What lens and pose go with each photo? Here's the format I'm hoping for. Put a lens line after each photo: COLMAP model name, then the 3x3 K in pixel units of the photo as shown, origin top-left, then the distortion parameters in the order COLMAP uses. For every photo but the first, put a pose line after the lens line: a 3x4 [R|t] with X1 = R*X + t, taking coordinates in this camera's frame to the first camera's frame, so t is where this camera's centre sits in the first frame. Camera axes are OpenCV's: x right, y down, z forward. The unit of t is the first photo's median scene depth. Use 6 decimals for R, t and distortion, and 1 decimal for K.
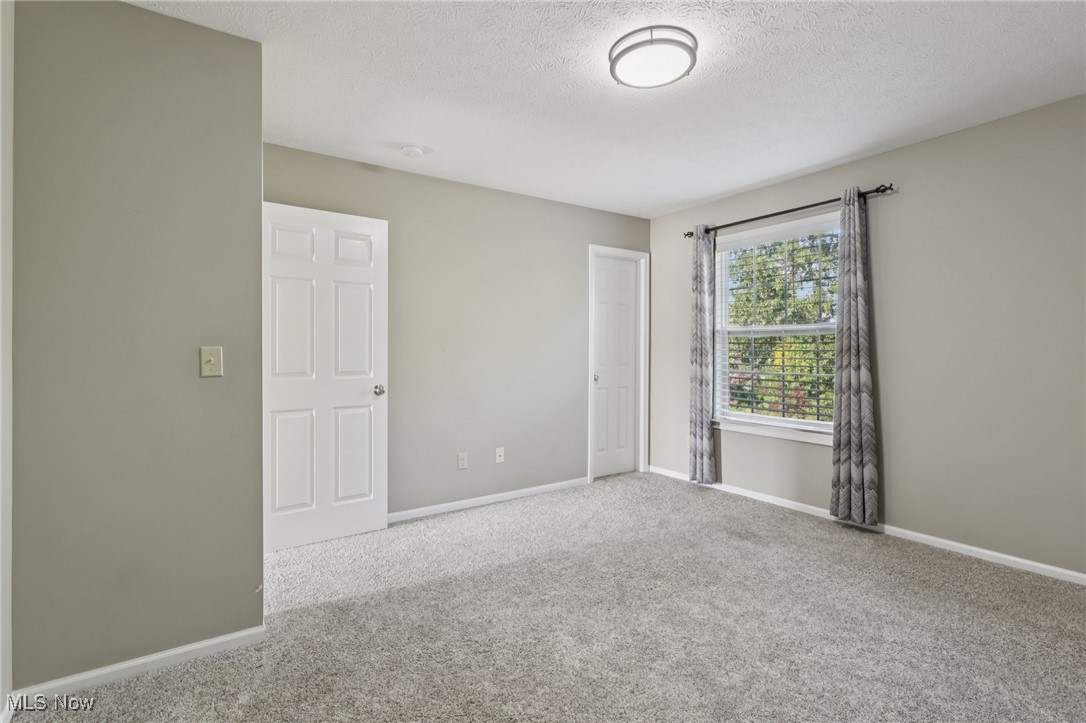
lens RADIAL K [[502.7, 0, 540.8], [0, 502.7, 355.7], [0, 0, 1]] dist [-0.009620, 0.000187]
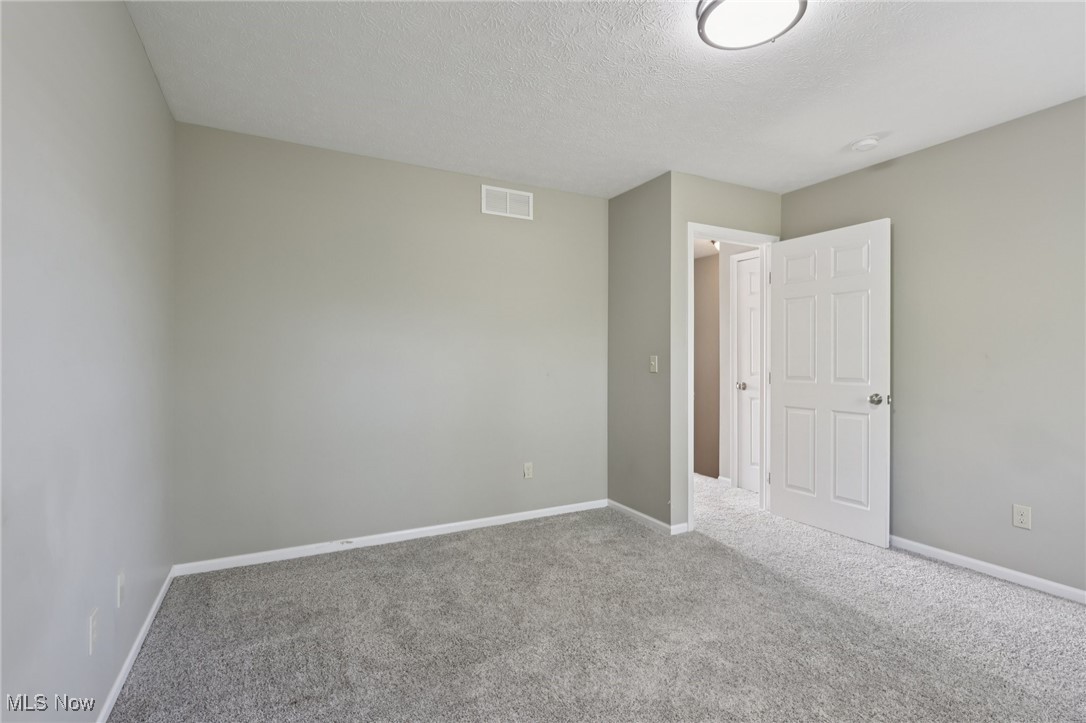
lens RADIAL K [[502.7, 0, 540.7], [0, 502.7, 360.7], [0, 0, 1]] dist [-0.009620, 0.000187]
pose [[-0.131790, 0.002801, -0.991274, 0.727487], [-0.007739, 0.999963, 0.003854, -0.003776], [0.991247, 0.008179, -0.131763, 0.506177]]
